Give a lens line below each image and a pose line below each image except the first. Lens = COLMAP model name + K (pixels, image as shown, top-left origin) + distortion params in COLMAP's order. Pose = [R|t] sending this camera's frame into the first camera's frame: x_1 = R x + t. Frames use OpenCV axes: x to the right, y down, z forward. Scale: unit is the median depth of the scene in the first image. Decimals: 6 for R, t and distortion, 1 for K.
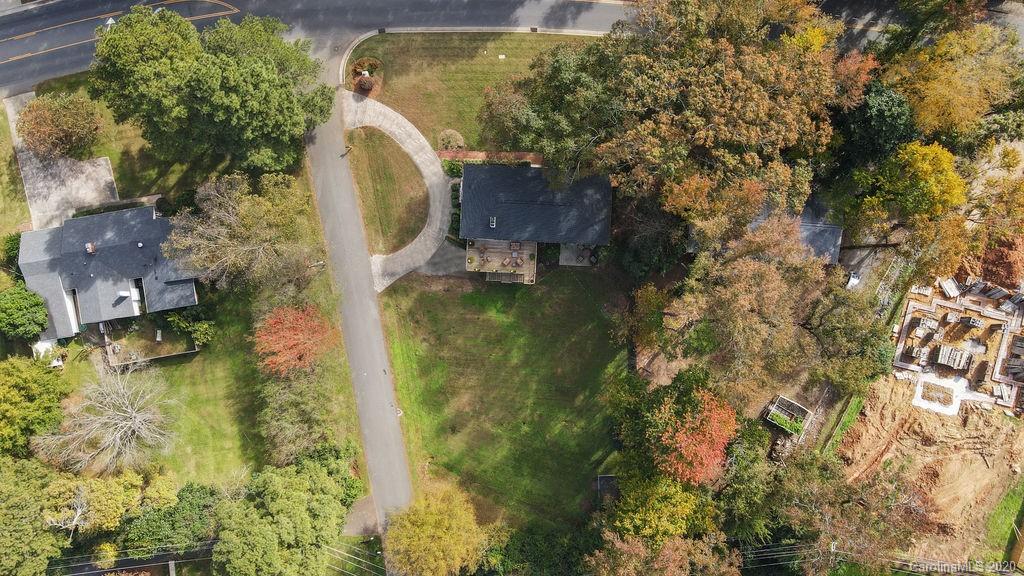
lens RADIAL K [[771.6, 0, 514.6], [0, 771.6, 290.8], [0, 0, 1]] dist [0.010210, 0.009421]
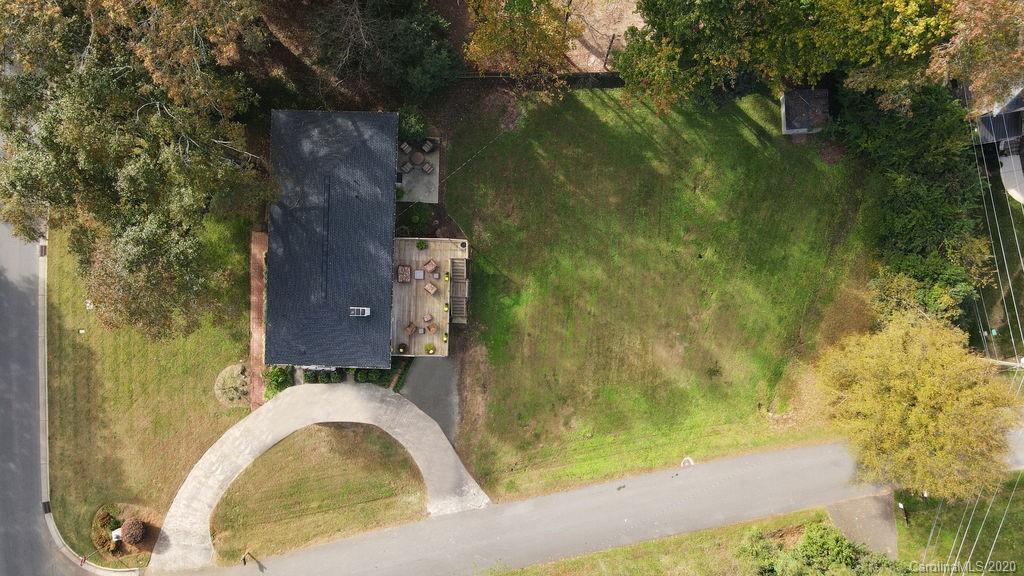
lens RADIAL K [[756.9, 0, 518.6], [0, 756.9, 294.1], [0, 0, 1]] dist [0.002234, 0.010083]
pose [[-0.020194, -0.999526, 0.023219, -0.029199], [0.999776, -0.020336, -0.005908, 0.032033], [0.006378, 0.023094, 0.999713, 0.414937]]
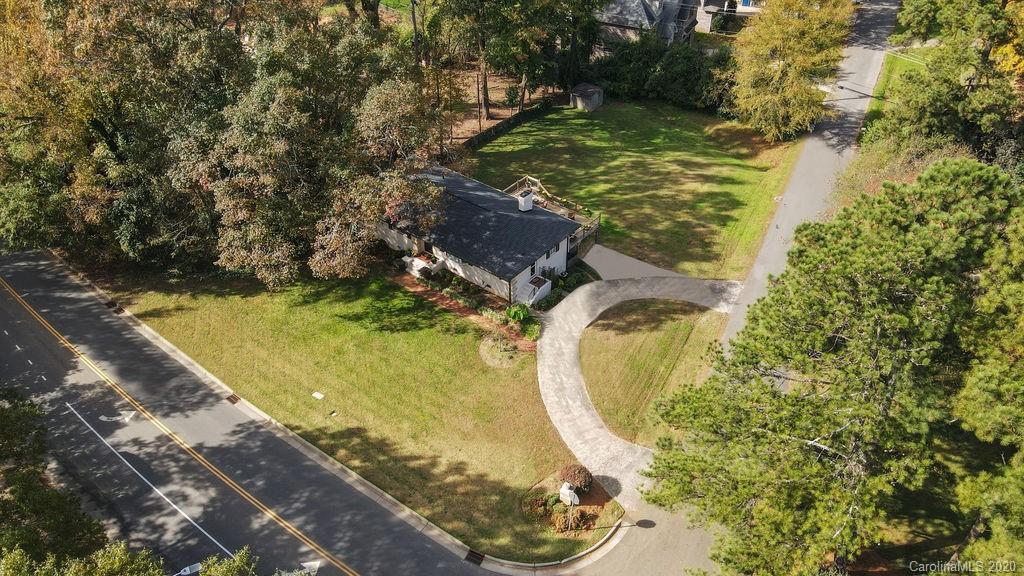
lens RADIAL K [[771.6, 0, 514.6], [0, 771.6, 290.8], [0, 0, 1]] dist [0.010210, 0.009421]
pose [[-0.810336, -0.336002, 0.480060, -0.334304], [0.585523, -0.496124, 0.641111, -0.511794], [0.022755, 0.800602, 0.598764, 0.645863]]
